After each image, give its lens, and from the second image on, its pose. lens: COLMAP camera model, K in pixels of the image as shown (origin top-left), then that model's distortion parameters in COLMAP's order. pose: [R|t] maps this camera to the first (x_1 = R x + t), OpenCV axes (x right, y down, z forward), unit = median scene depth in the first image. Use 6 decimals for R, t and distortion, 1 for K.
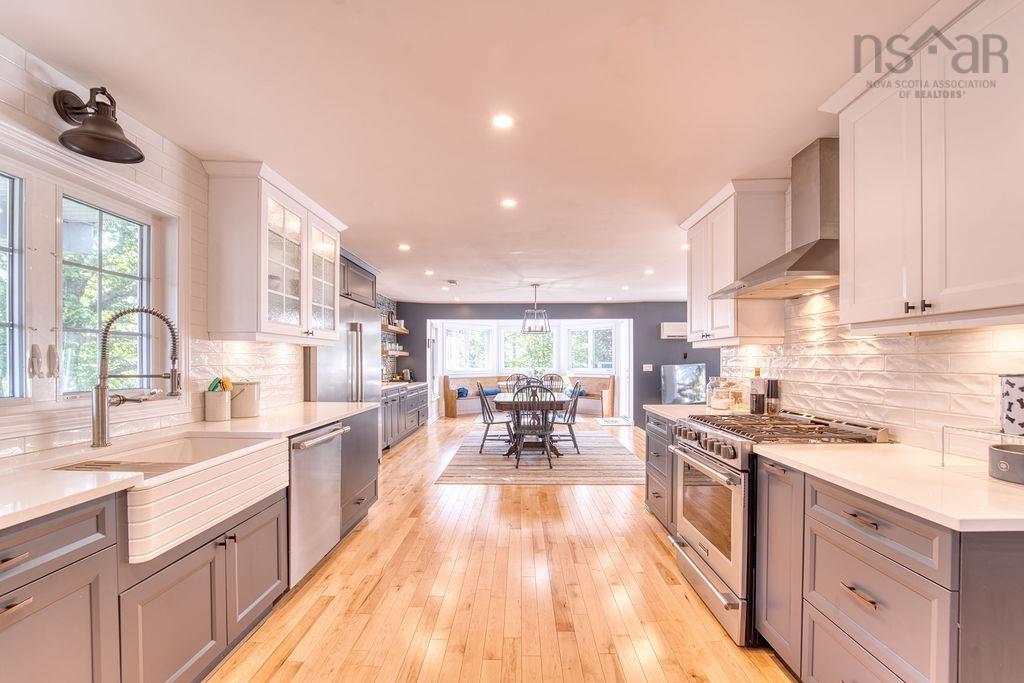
lens RADIAL K [[426.1, 0, 512.8], [0, 426.1, 365.9], [0, 0, 1]] dist [-0.001051, 0.000041]
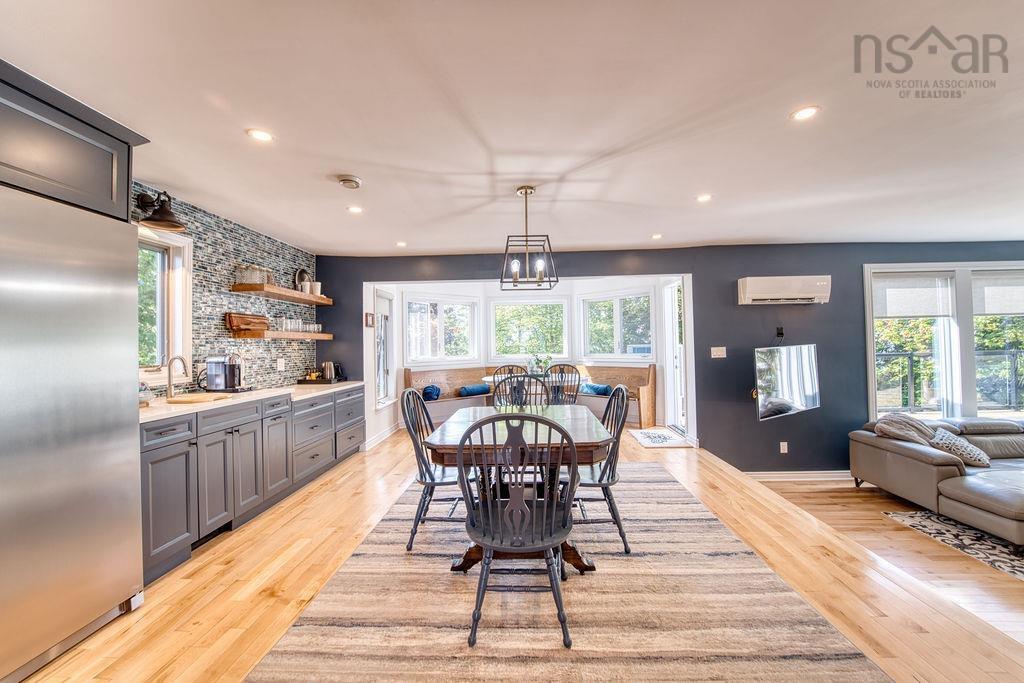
lens RADIAL K [[412.5, 0, 513.8], [0, 412.5, 338.8], [0, 0, 1]] dist [-0.019458, -0.000108]
pose [[0.999605, -0.017609, -0.021919, 0.047640], [0.017011, 0.999486, -0.027167, -0.005764], [0.022386, 0.026784, 0.999391, 0.548087]]
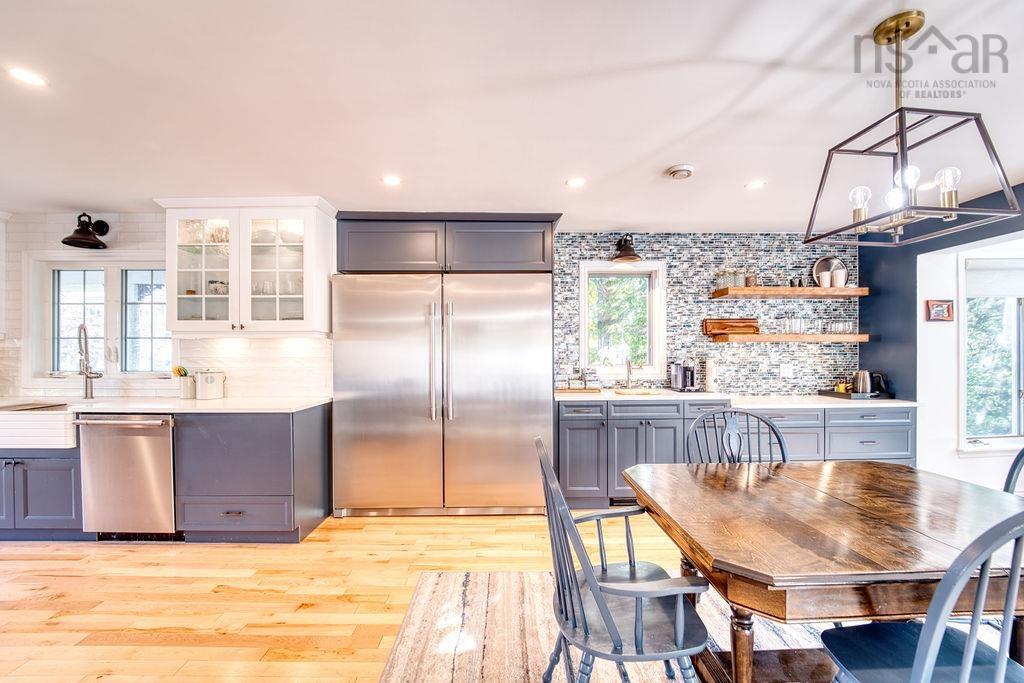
lens RADIAL K [[423.8, 0, 513.6], [0, 423.8, 350.8], [0, 0, 1]] dist [-0.017882, 0.000139]
pose [[0.032678, -0.006907, -0.999442, 0.276760], [-0.009806, 0.999926, -0.007231, -0.009196], [0.999418, 0.010037, 0.032608, 0.808487]]
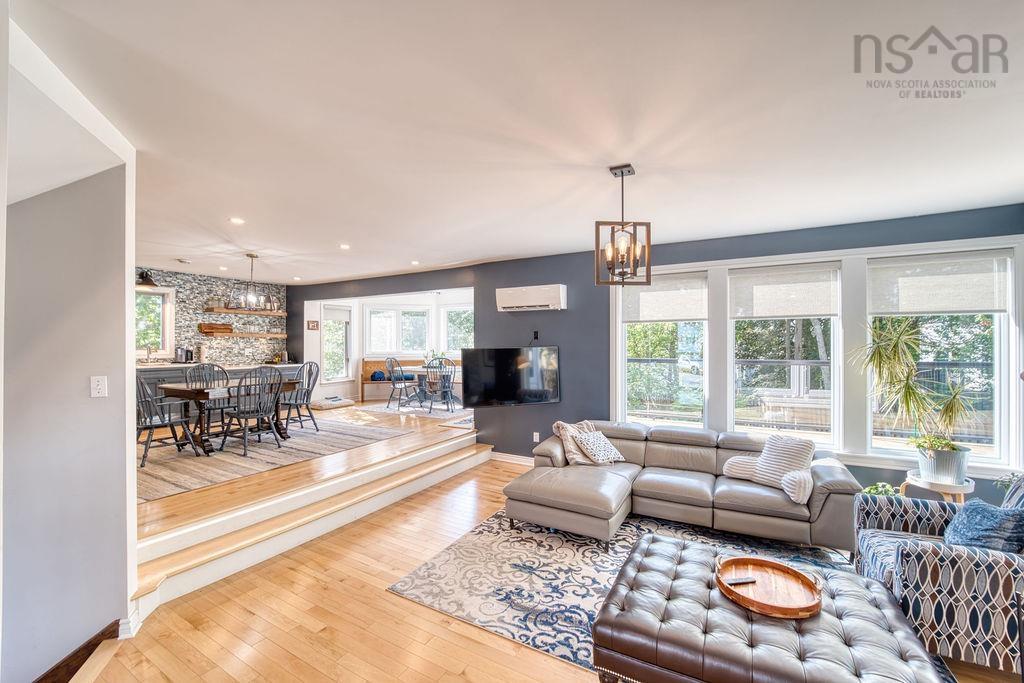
lens RADIAL K [[417.9, 0, 512.0], [0, 417.9, 341.5], [0, 0, 1]] dist [-0.016874, -0.000227]
pose [[0.880595, -0.002639, -0.473863, 0.946101], [-0.005606, 0.999856, -0.015987, -0.002701], [0.473837, 0.016734, 0.880454, 0.521866]]
